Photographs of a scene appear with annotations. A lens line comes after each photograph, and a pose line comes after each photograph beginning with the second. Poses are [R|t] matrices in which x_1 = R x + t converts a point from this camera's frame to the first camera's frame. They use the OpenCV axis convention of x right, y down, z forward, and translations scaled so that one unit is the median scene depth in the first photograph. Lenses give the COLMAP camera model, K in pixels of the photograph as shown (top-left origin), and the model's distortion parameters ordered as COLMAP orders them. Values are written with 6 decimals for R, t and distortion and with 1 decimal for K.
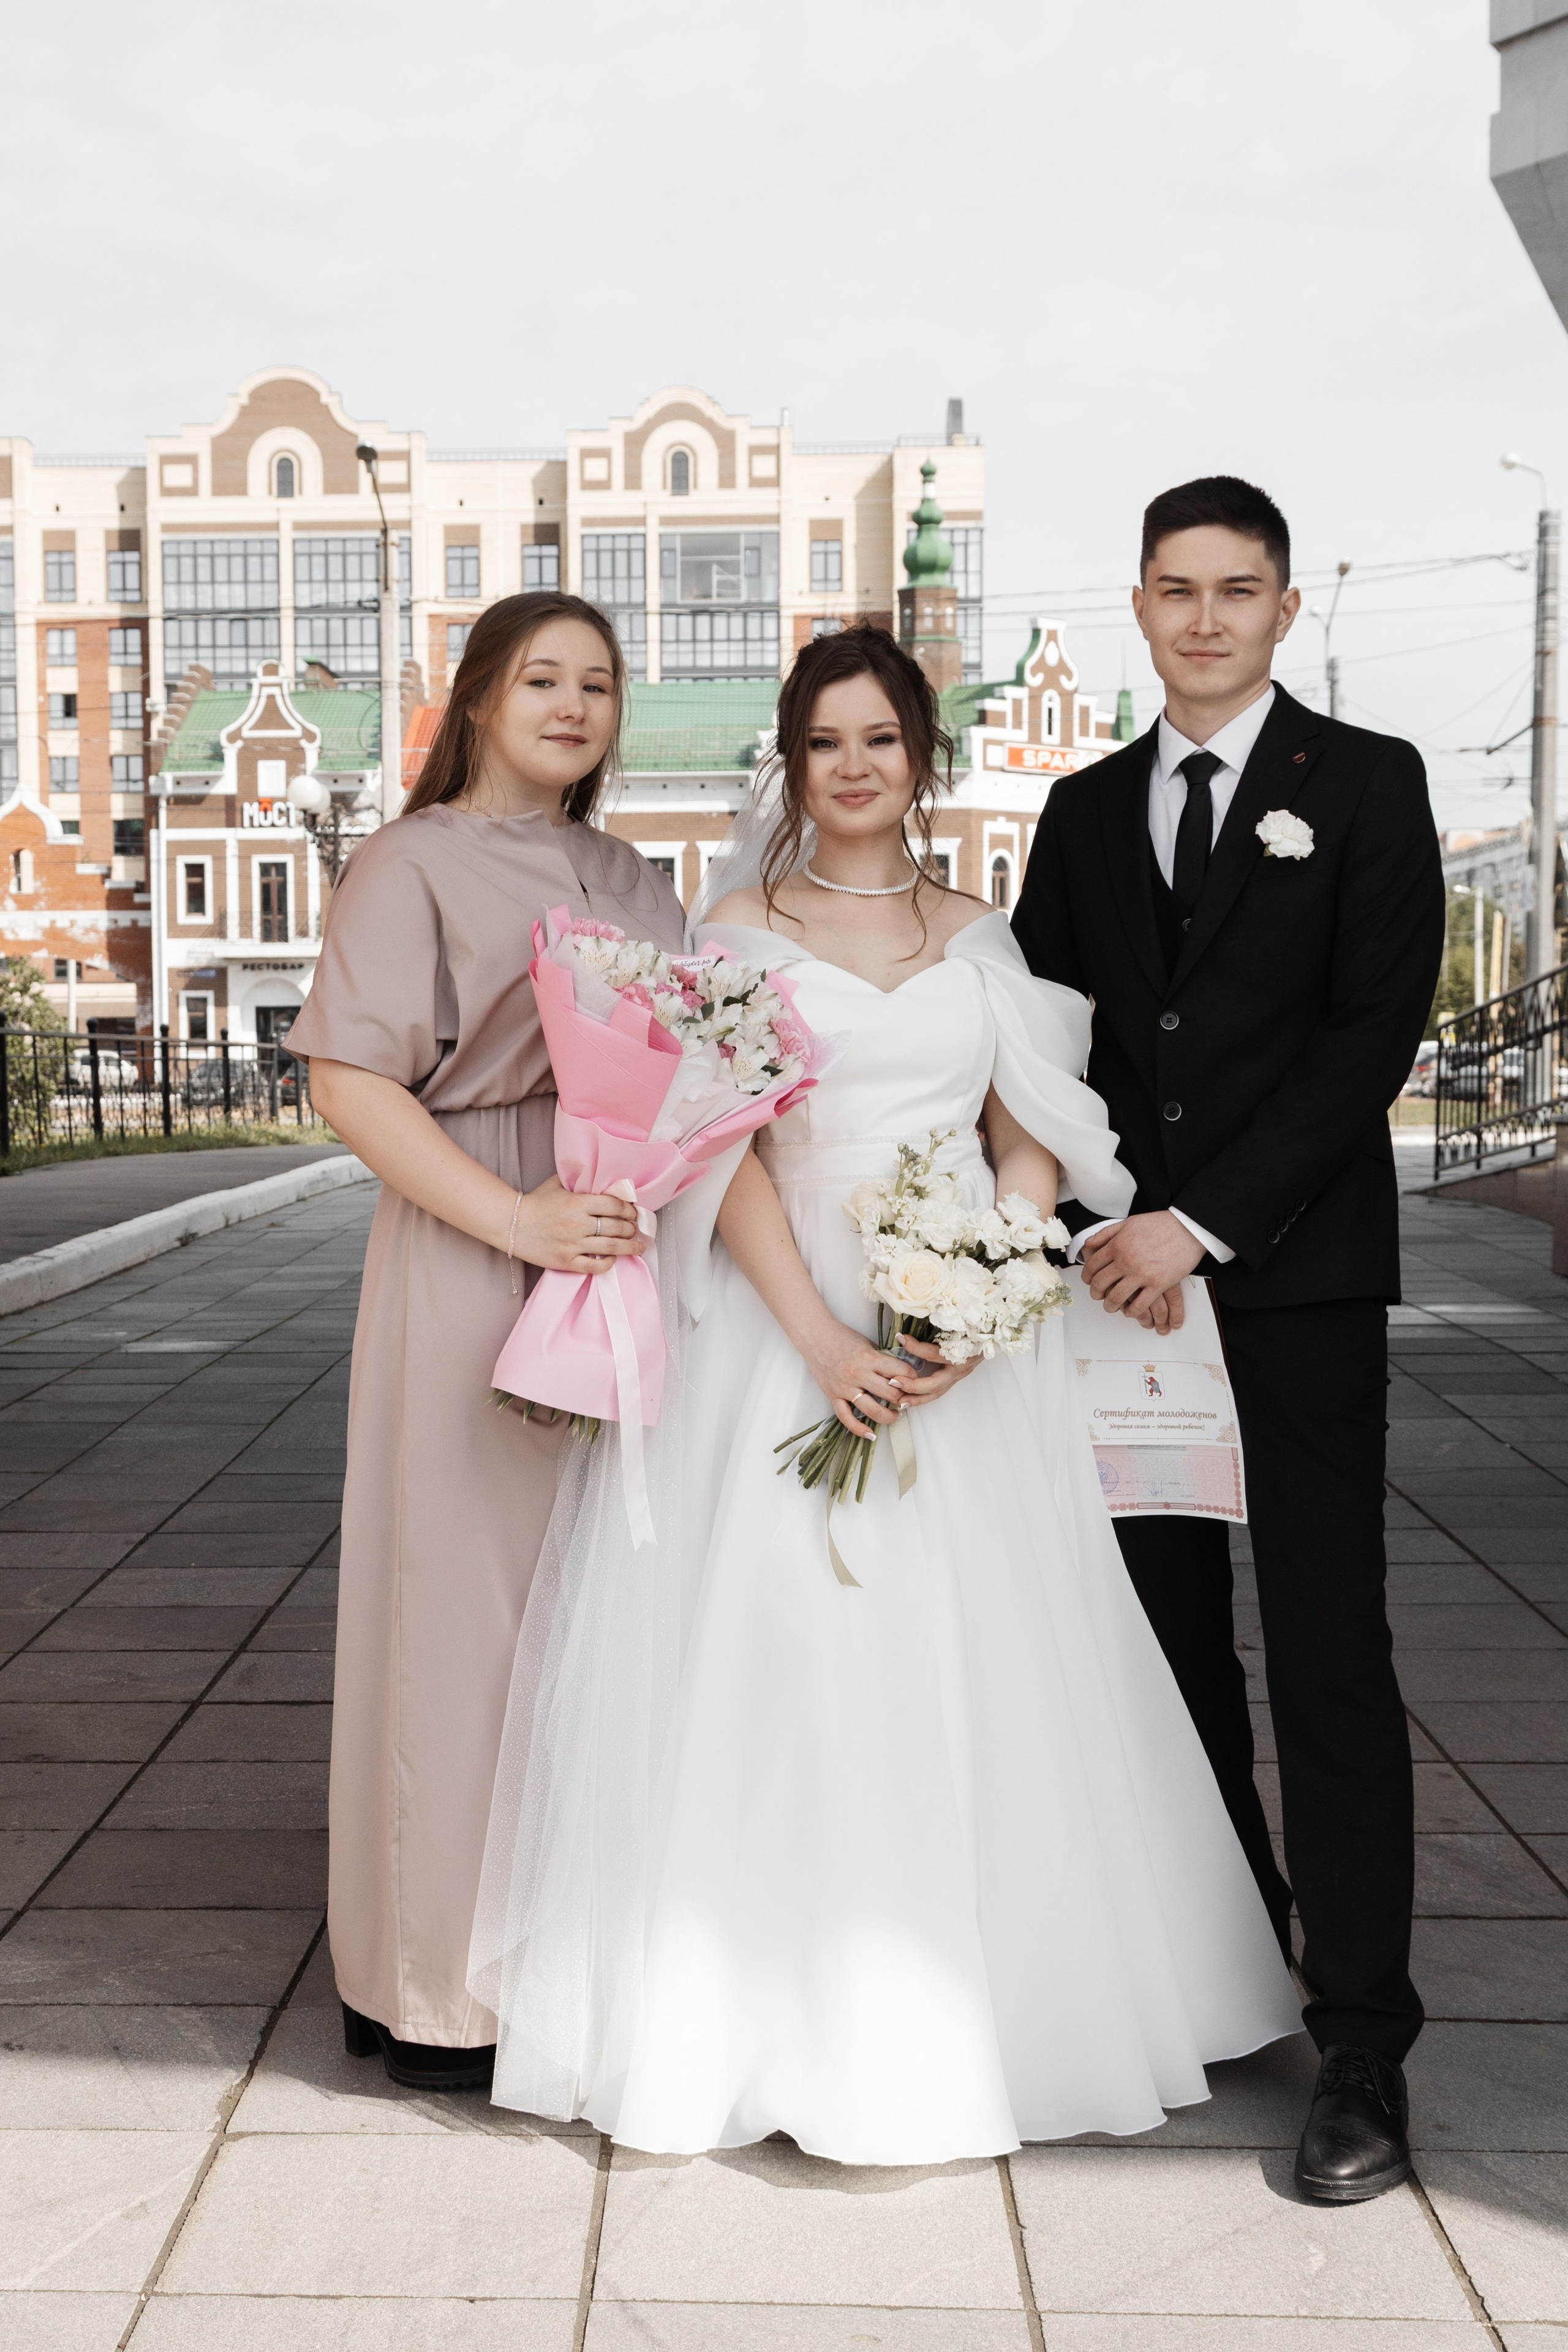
lens RADIAL K [[2646.5, 0, 602.1], [0, 2646.5, 1181.3], [0, 0, 1]] dist [0.021203, 0.011117]
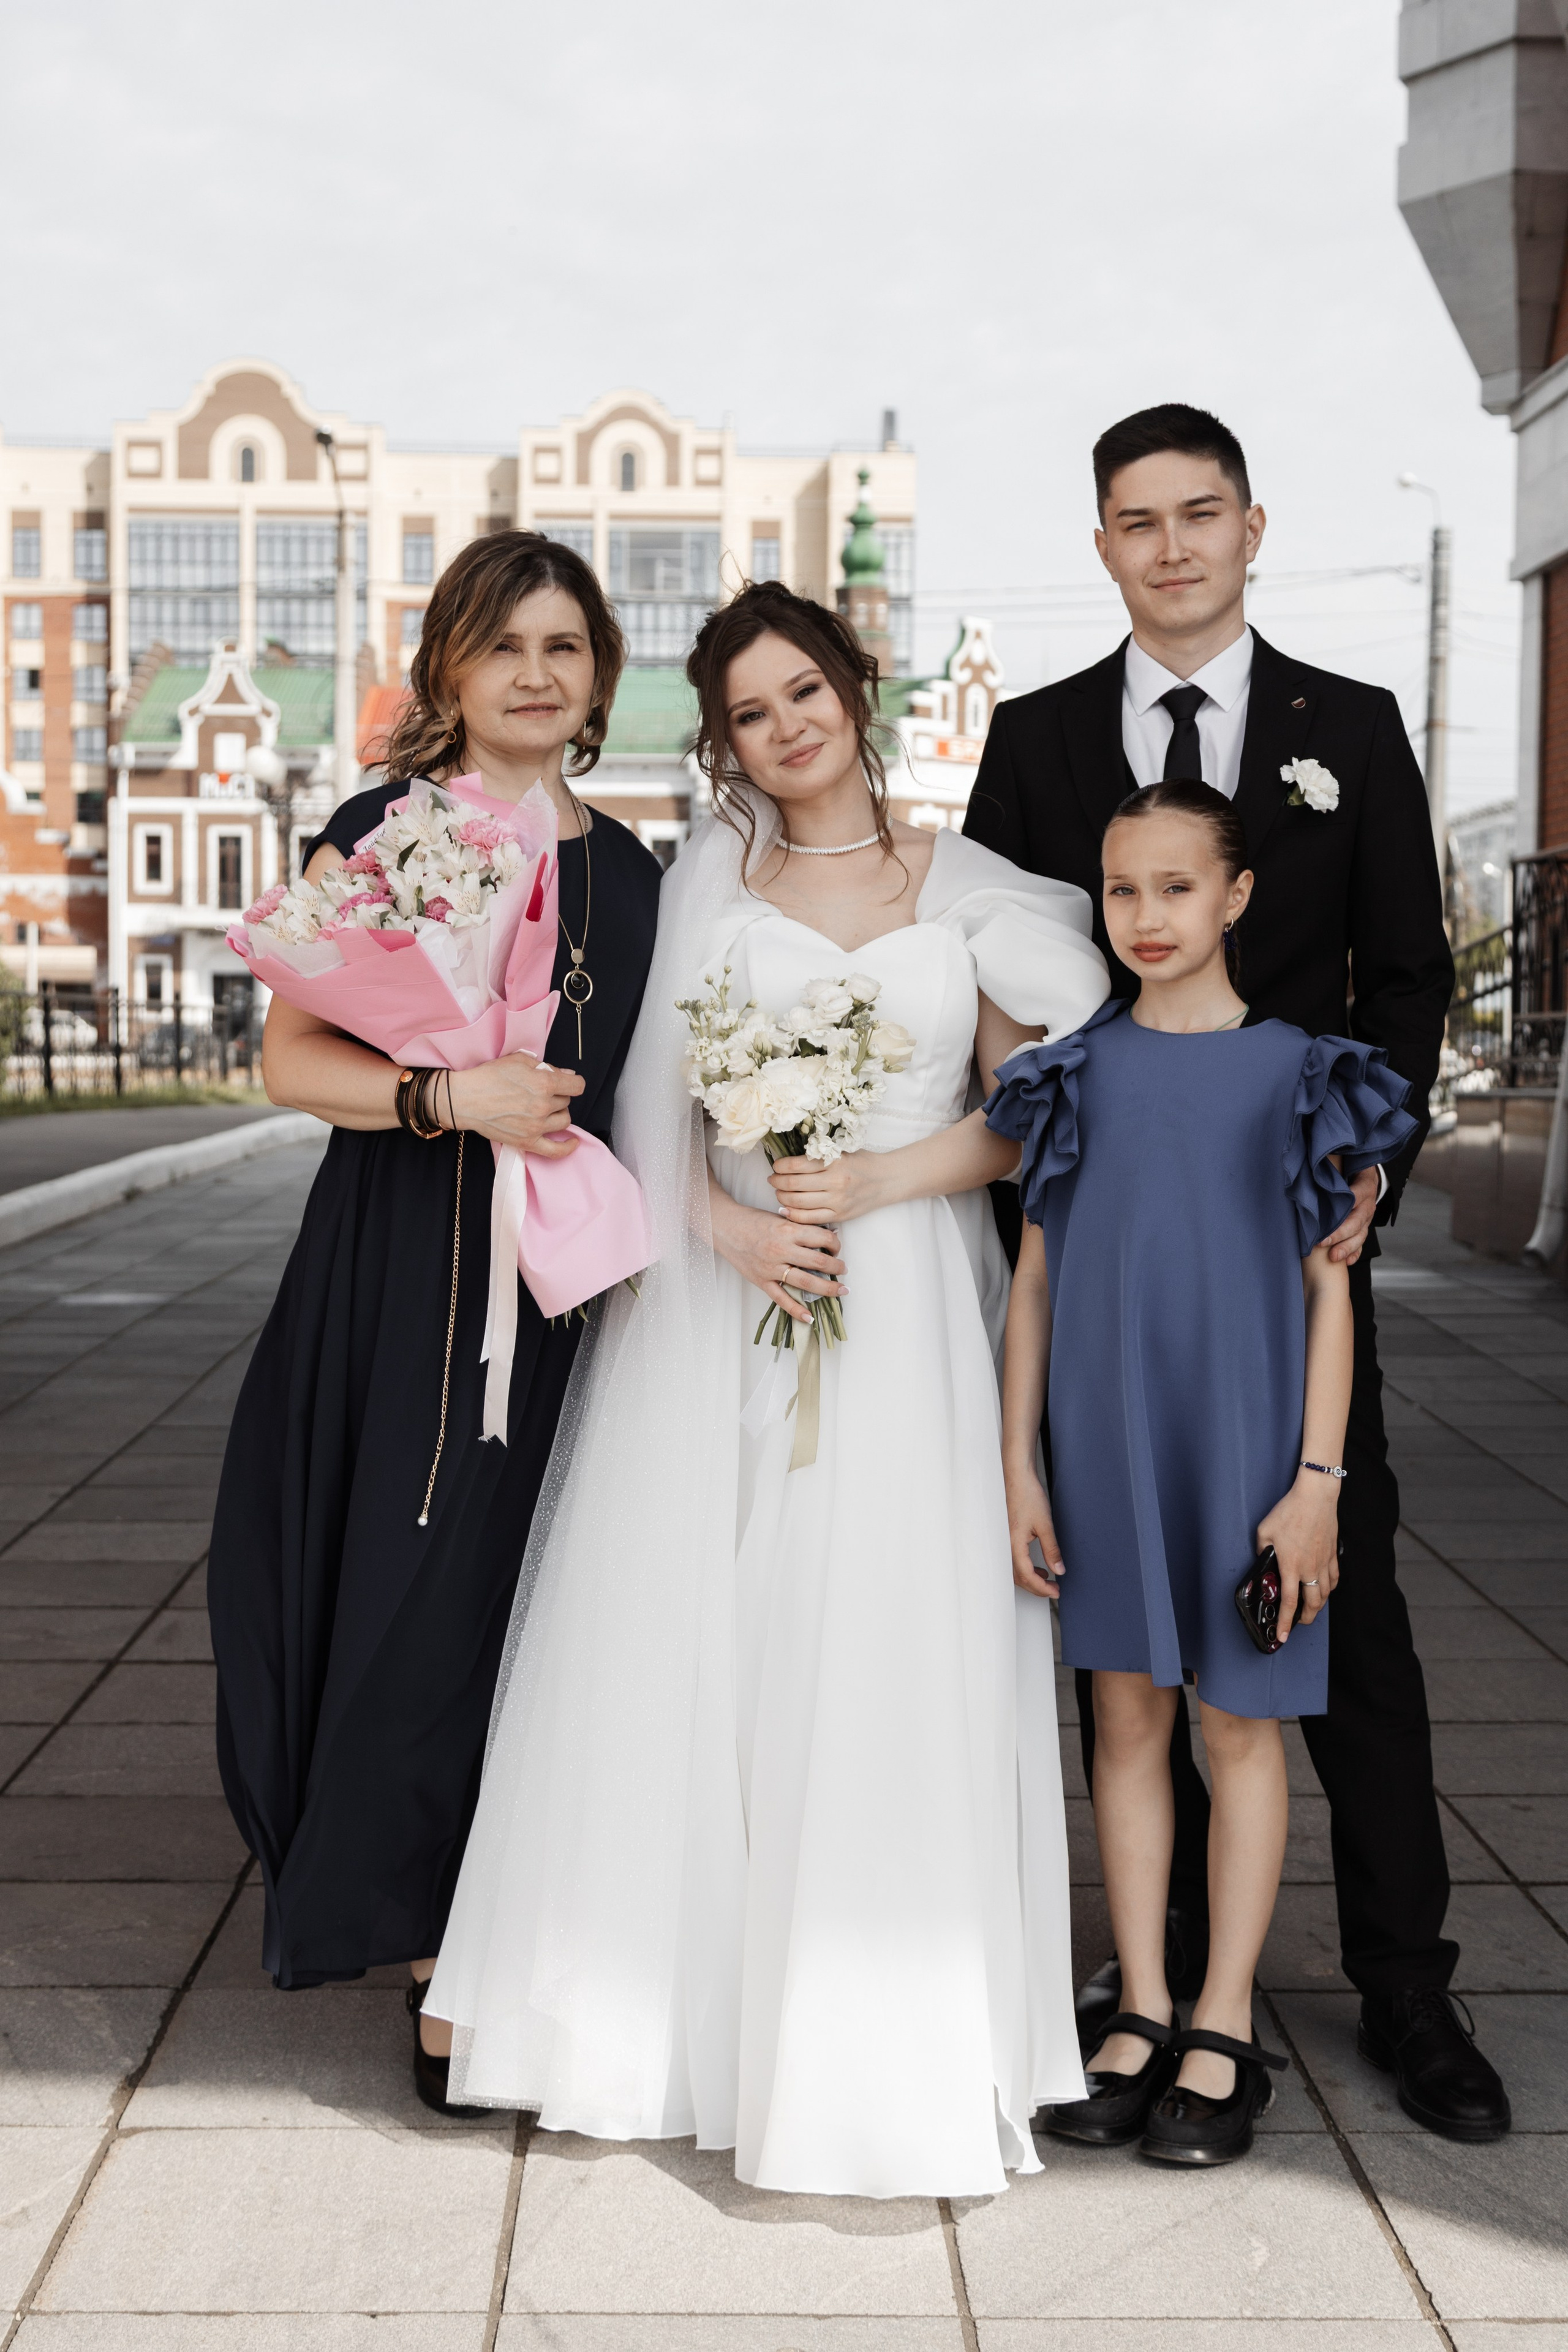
lens RADIAL K [[2890.7, 0, 784.0], [0, 2890.7, 1176.0], [0, 0, 1]] dist [-0.052855, -0.028366]
pose [[0.995877, 0.012518, 0.089847, -0.006907], [-0.014190, 0.999737, 0.017992, -0.008668], [-0.089598, -0.019193, 0.995793, -0.125470]]
